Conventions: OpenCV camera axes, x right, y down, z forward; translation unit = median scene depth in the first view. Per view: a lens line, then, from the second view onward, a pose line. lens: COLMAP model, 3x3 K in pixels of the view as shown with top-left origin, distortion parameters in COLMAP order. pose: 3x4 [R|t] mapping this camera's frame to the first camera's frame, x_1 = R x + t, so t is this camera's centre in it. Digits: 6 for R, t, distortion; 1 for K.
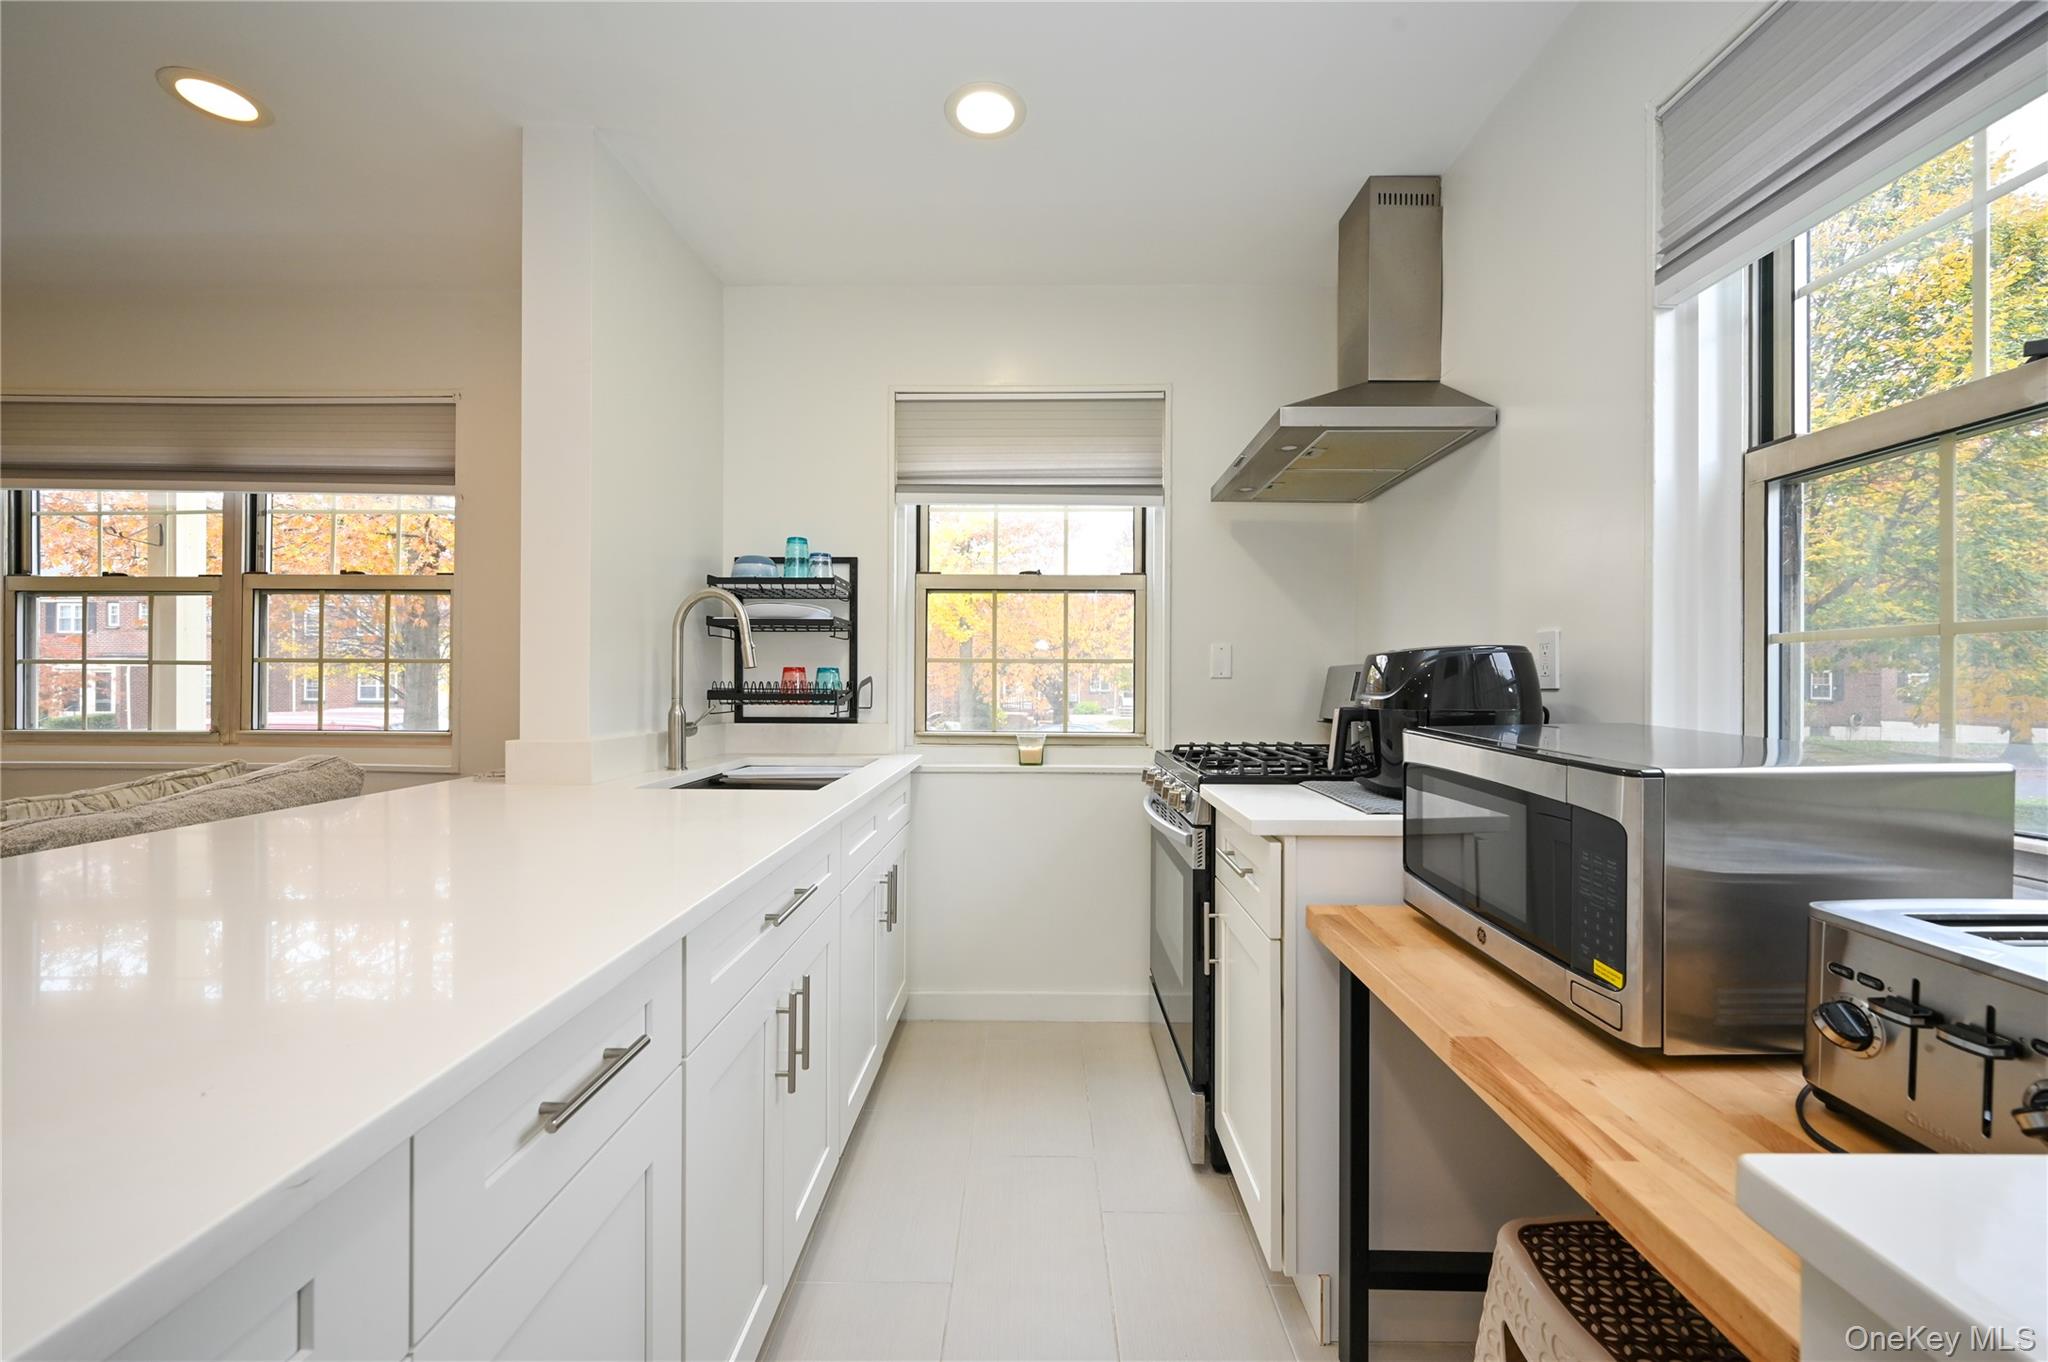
lens RADIAL K [[797.9, 0, 1029.6], [0, 797.9, 682.3], [0, 0, 1]] dist [0.000491, 0.000150]
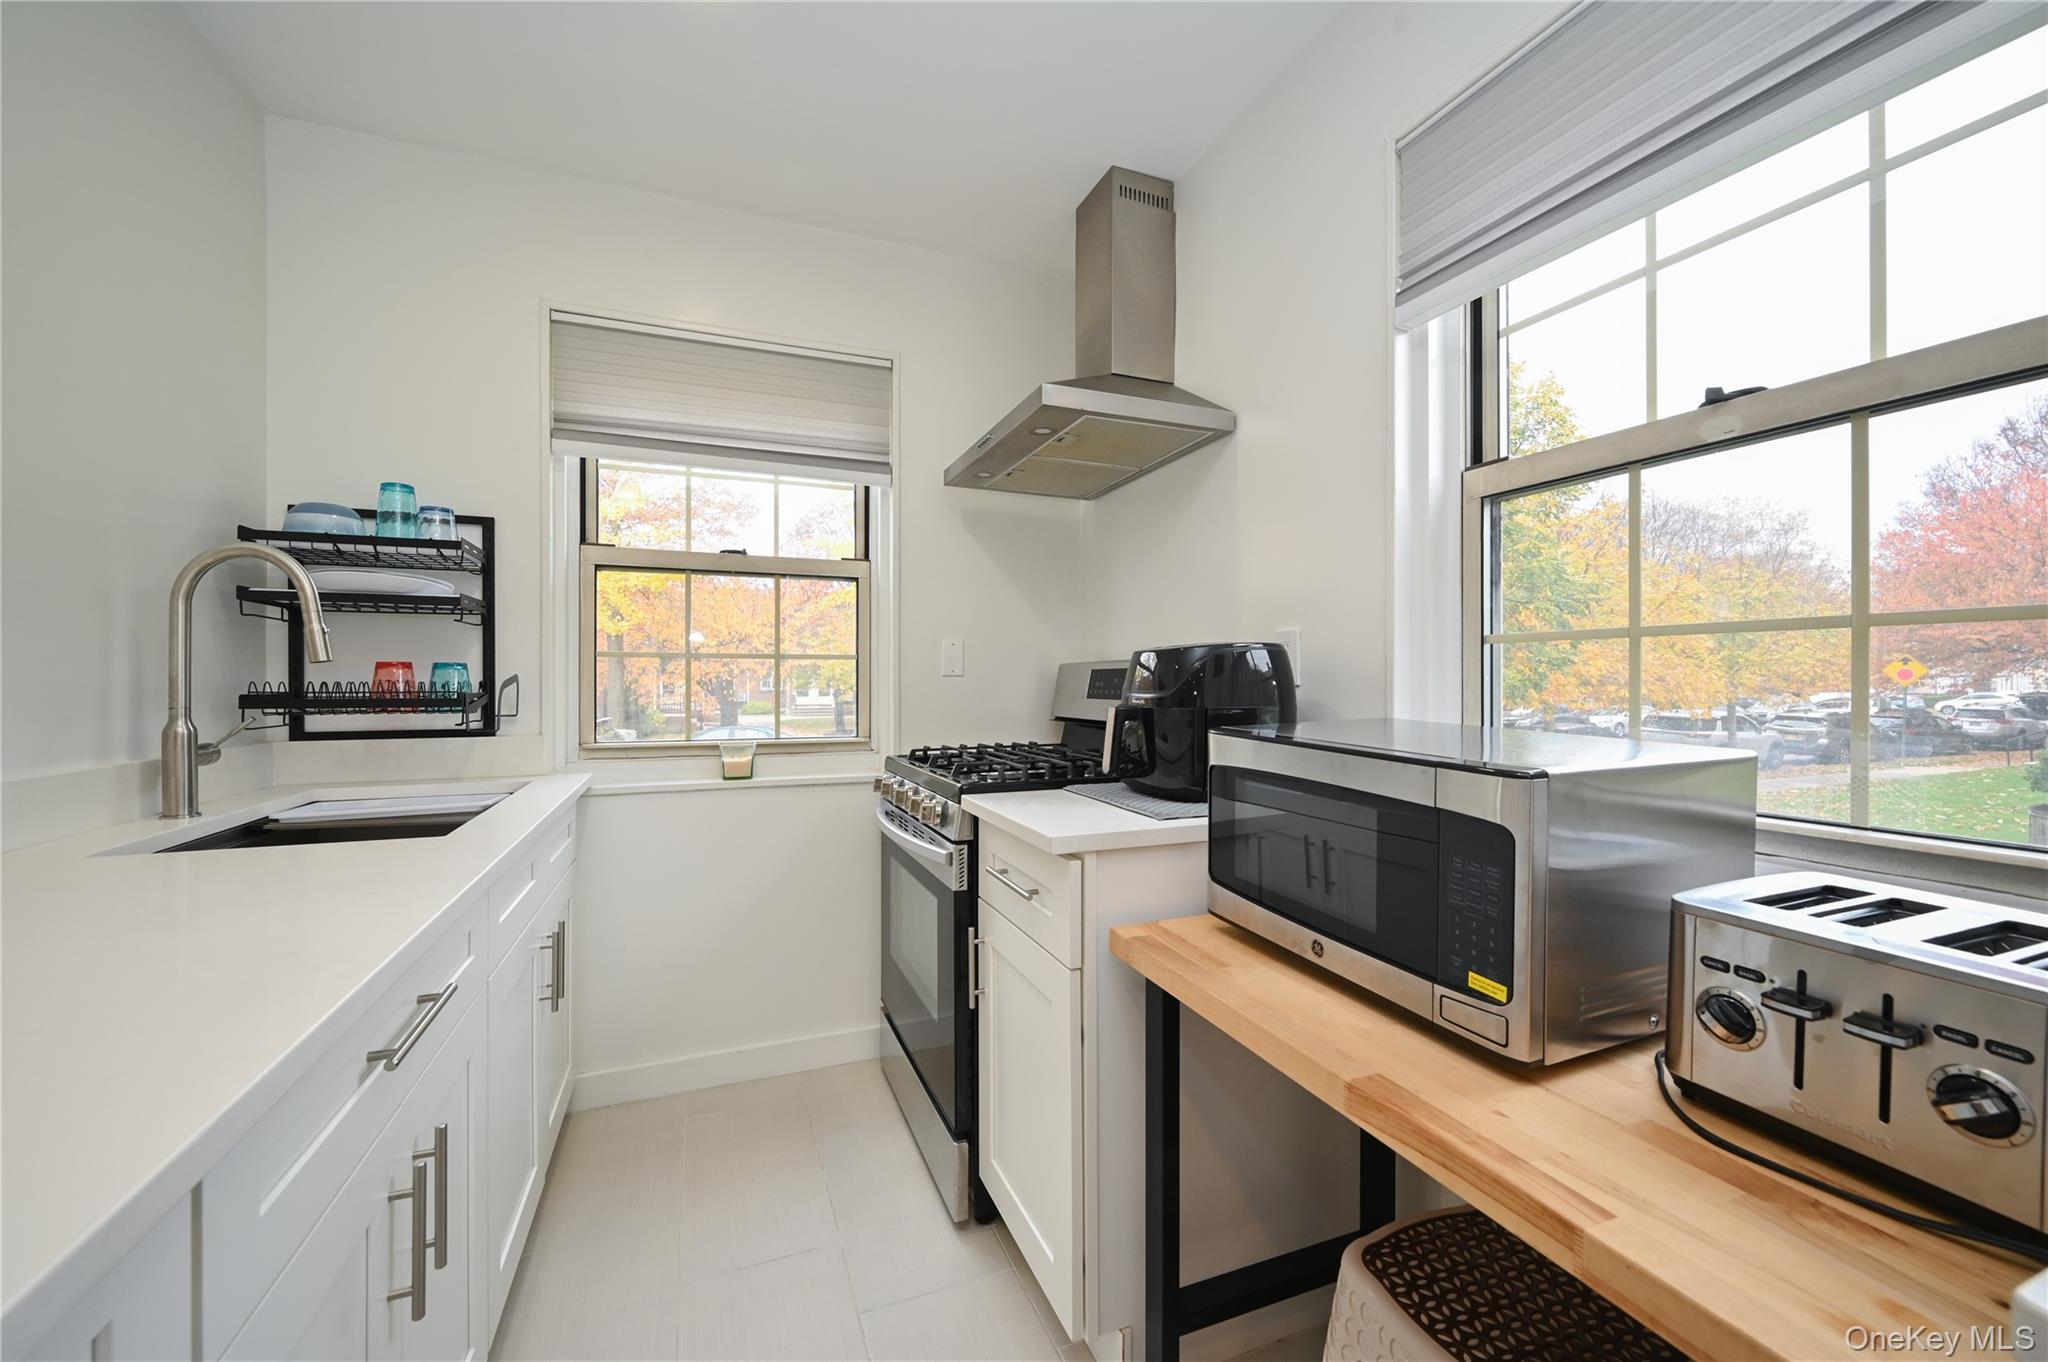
lens RADIAL K [[798.3, 0, 1024.0], [0, 798.3, 681.0], [0, 0, 1]] dist [-0.001677, 0.000045]
pose [[0.922092, -0.004639, 0.386942, -0.061034], [0.004157, 0.999989, 0.002081, -0.000750], [-0.386948, -0.000311, 0.922102, 0.140984]]
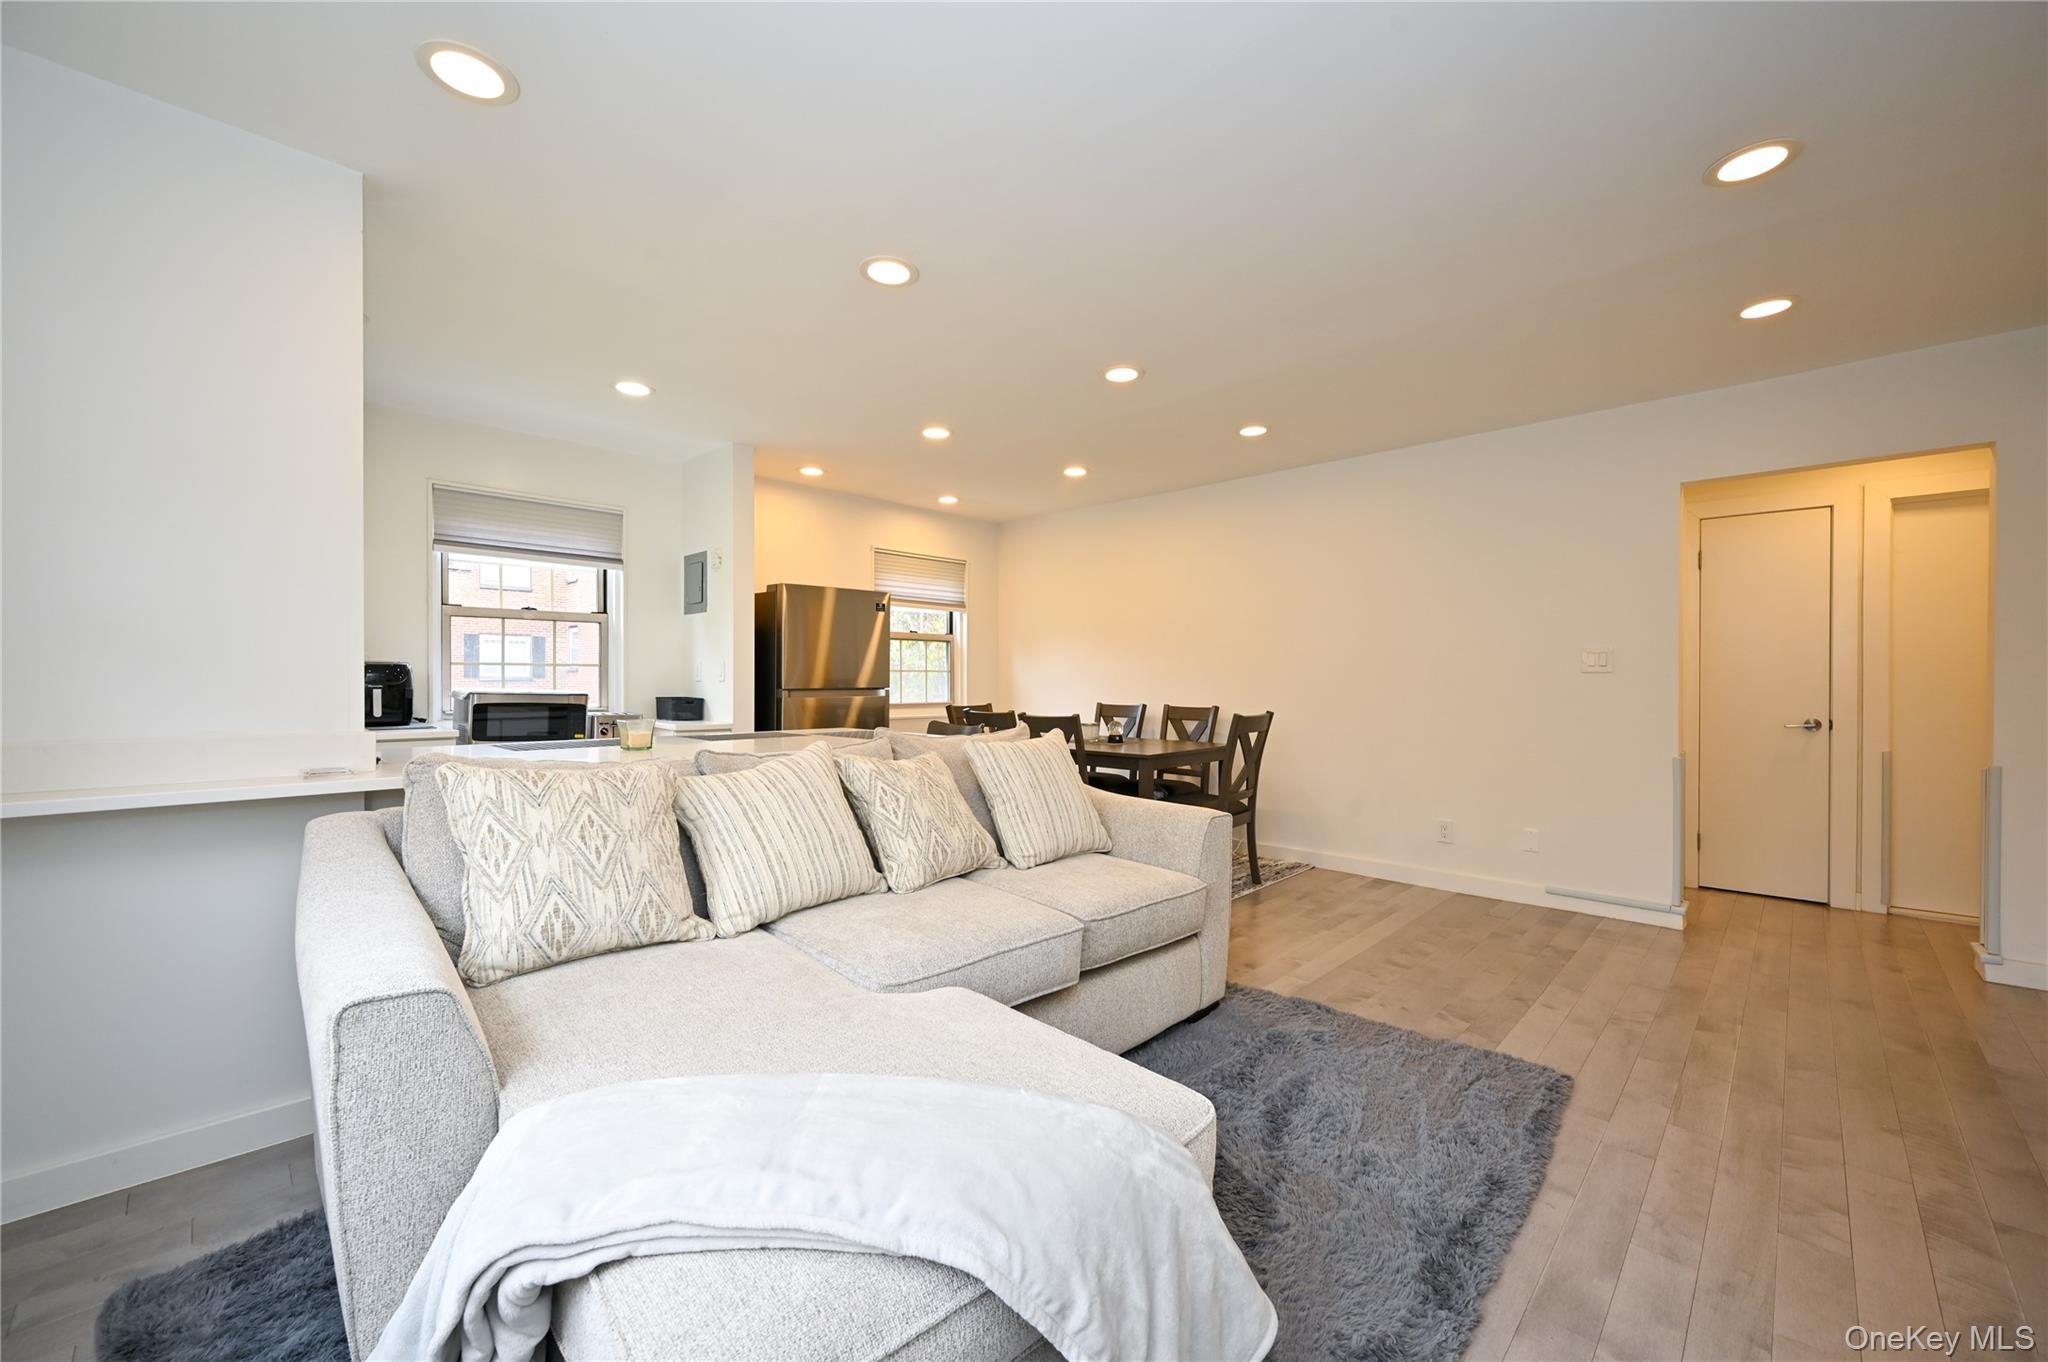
lens RADIAL K [[797.9, 0, 1029.6], [0, 797.9, 682.3], [0, 0, 1]] dist [0.000491, 0.000150]
pose [[-0.714592, -0.011050, 0.699454, -1.970294], [-0.006528, 0.999937, 0.009128, -0.014111], [-0.699511, 0.001957, -0.714619, 1.072893]]
